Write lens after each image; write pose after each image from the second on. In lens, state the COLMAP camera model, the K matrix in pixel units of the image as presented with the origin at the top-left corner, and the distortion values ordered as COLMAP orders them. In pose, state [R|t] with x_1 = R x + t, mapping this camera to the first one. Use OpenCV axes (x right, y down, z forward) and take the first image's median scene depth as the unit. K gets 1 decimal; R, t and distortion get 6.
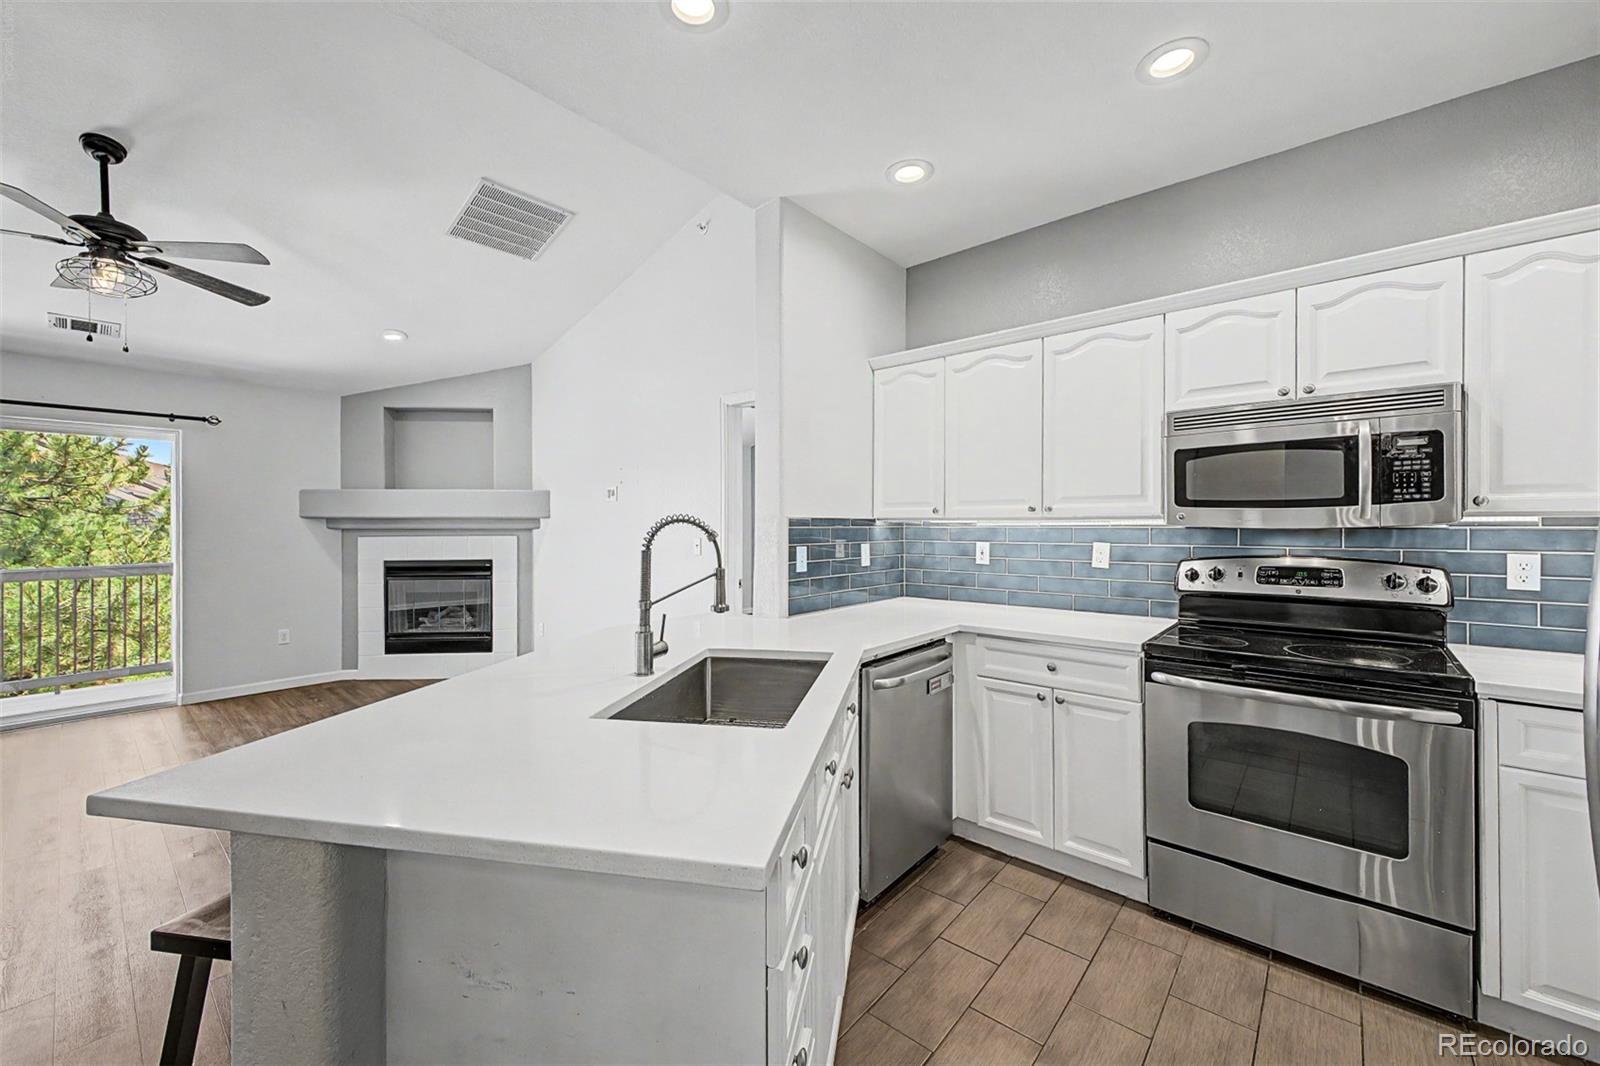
lens RADIAL K [[625.2, 0, 801.7], [0, 625.2, 526.5], [0, 0, 1]] dist [0.021716, -0.009374]
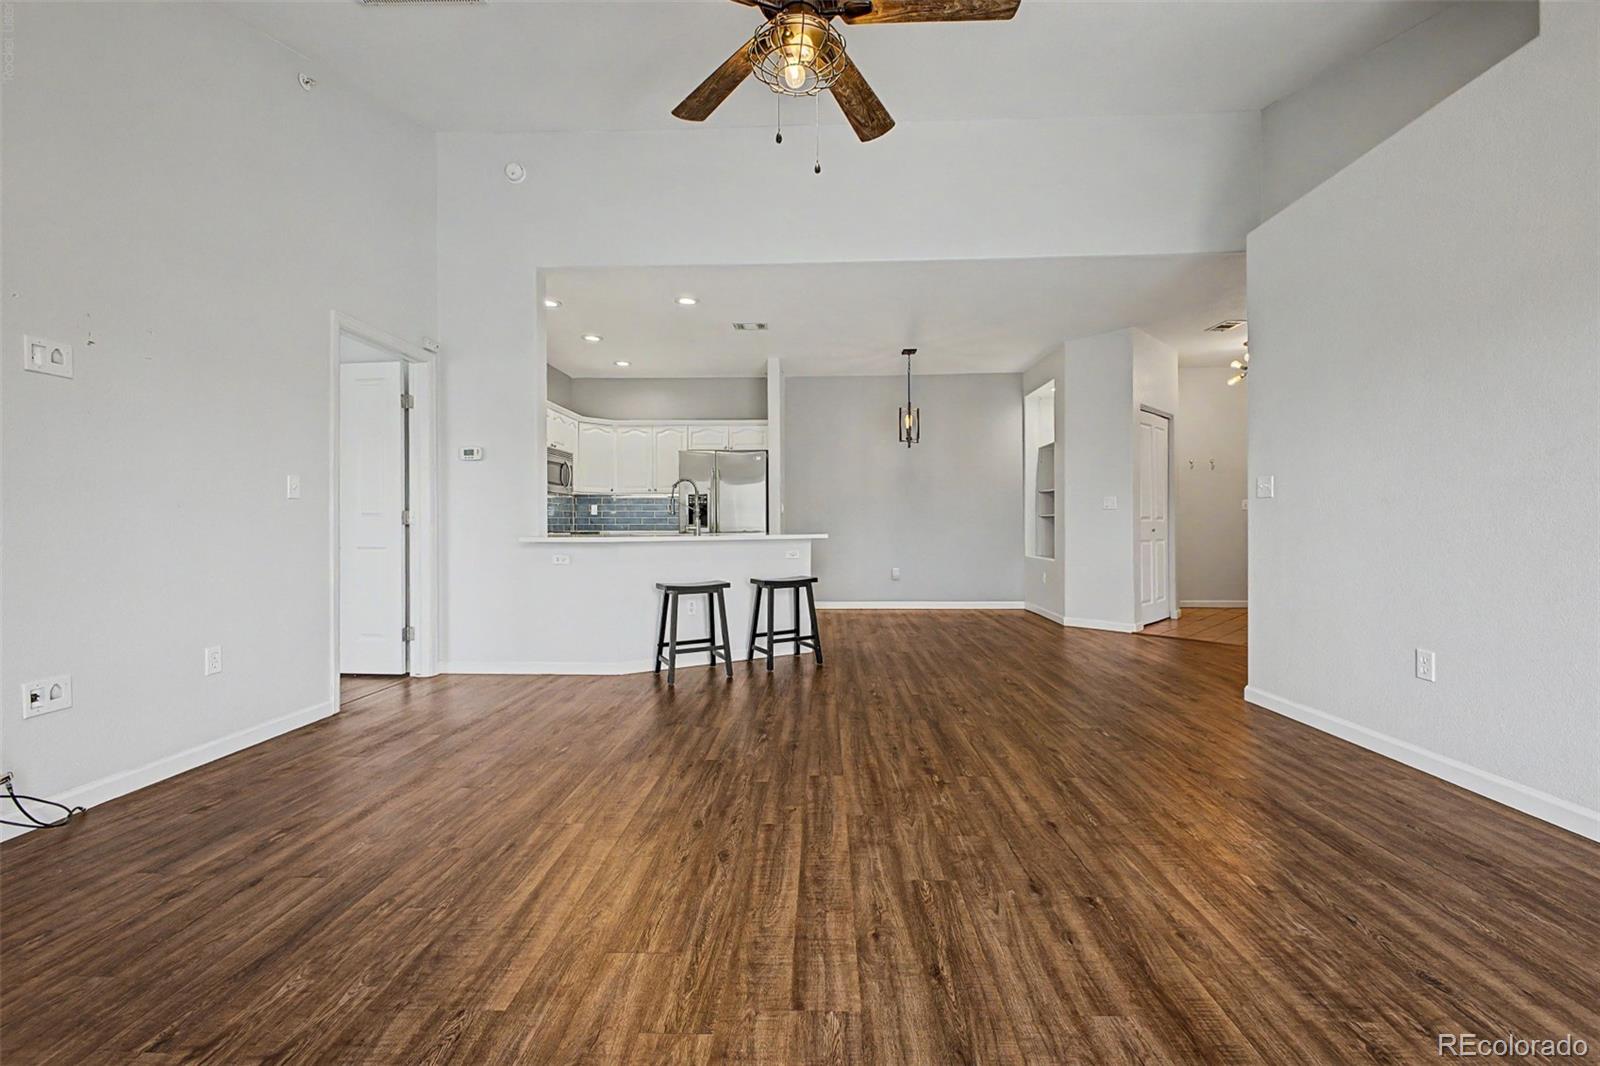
lens RADIAL K [[632.0, 0, 798.5], [0, 632.0, 527.1], [0, 0, 1]] dist [0.021746, -0.008272]
pose [[-0.621599, 0.003388, 0.783328, -1.738338], [0.010633, 0.999935, 0.004113, 0.125843], [-0.783264, 0.010885, -0.621594, 1.518789]]
